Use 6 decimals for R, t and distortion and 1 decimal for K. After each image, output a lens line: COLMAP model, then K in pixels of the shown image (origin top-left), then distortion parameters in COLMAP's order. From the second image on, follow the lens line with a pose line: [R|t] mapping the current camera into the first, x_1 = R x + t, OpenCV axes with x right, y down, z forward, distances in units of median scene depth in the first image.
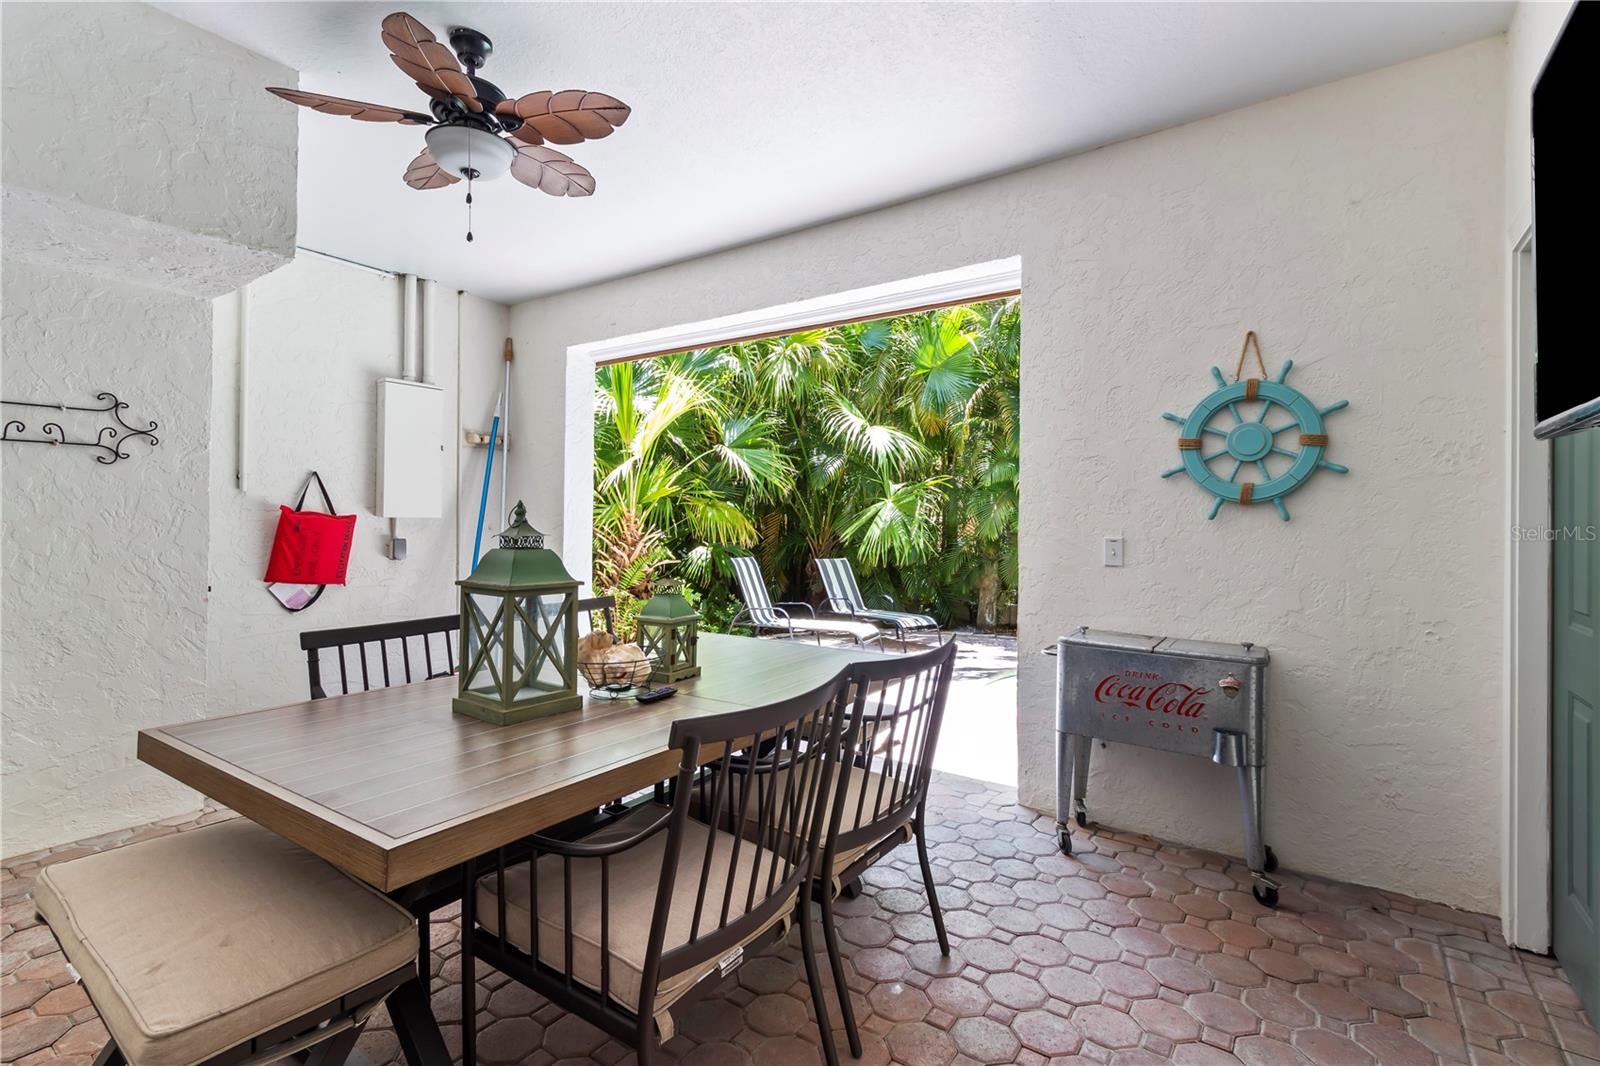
lens RADIAL K [[724.3, 0, 780.4], [0, 724.3, 531.9], [0, 0, 1]] dist [0.009942, -0.000696]
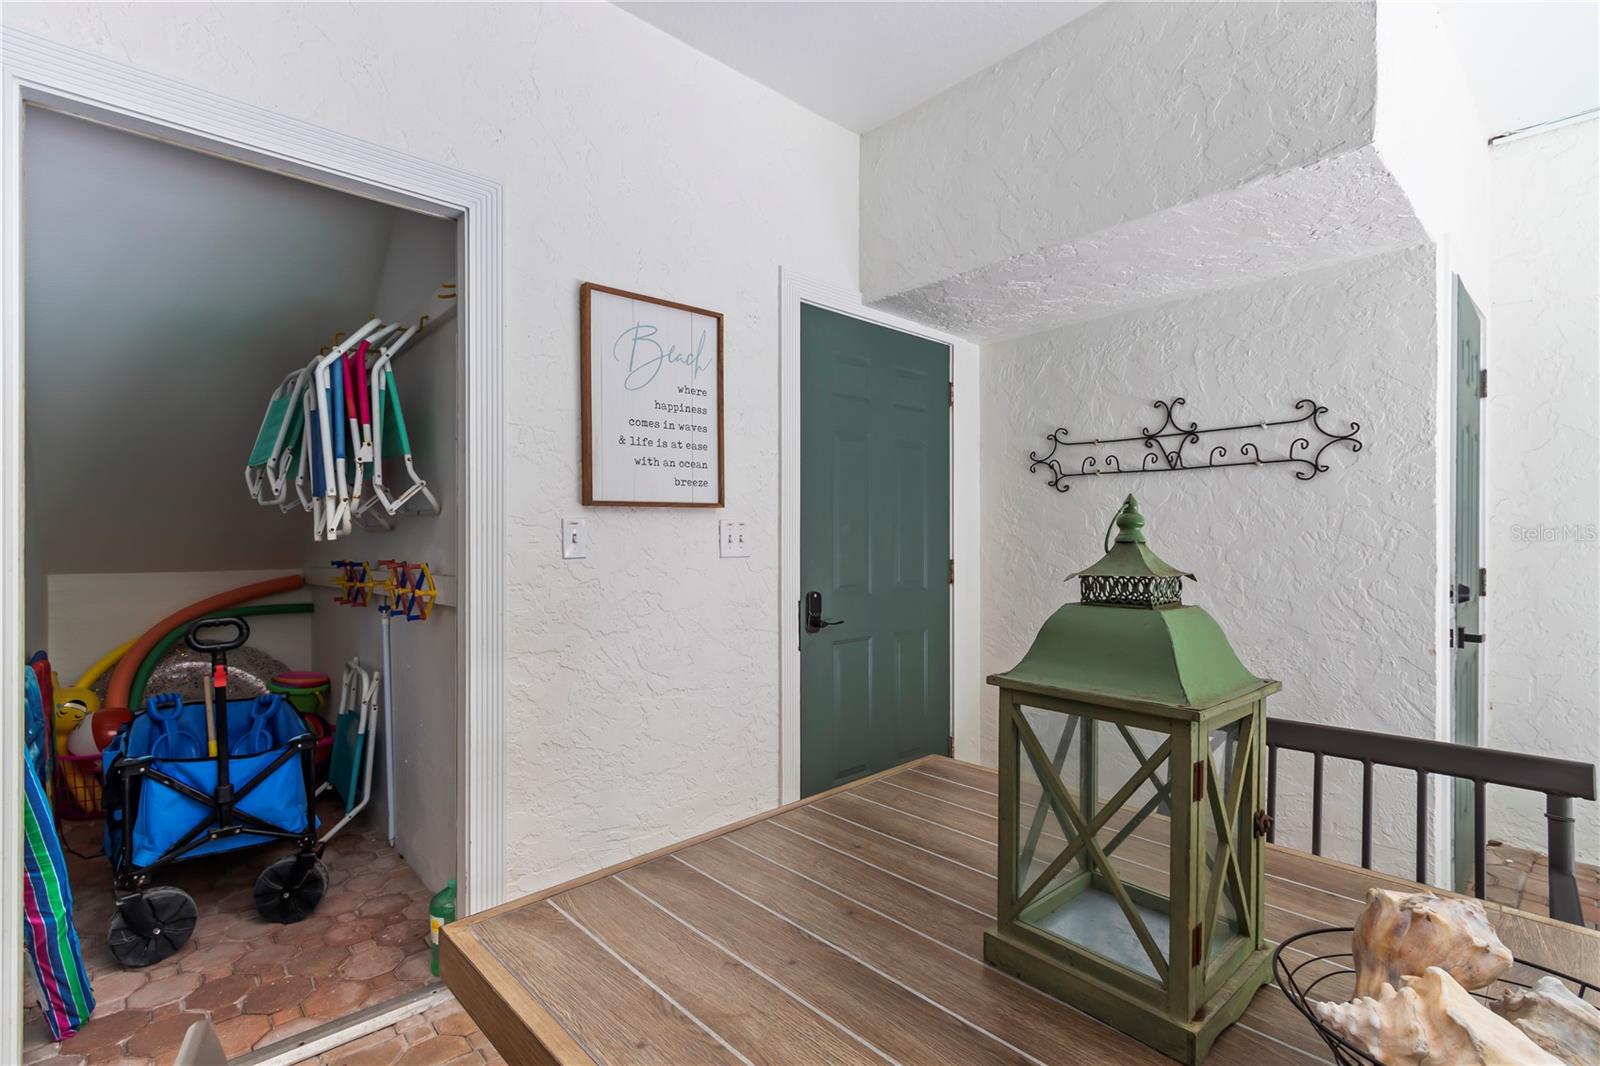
lens RADIAL K [[724.3, 0, 780.4], [0, 724.3, 531.9], [0, 0, 1]] dist [0.009942, -0.000696]
pose [[-0.191670, -0.016844, -0.981315, 0.064749], [-0.014058, 0.999797, -0.014415, -0.008225], [0.981359, 0.011033, -0.191868, 0.549362]]
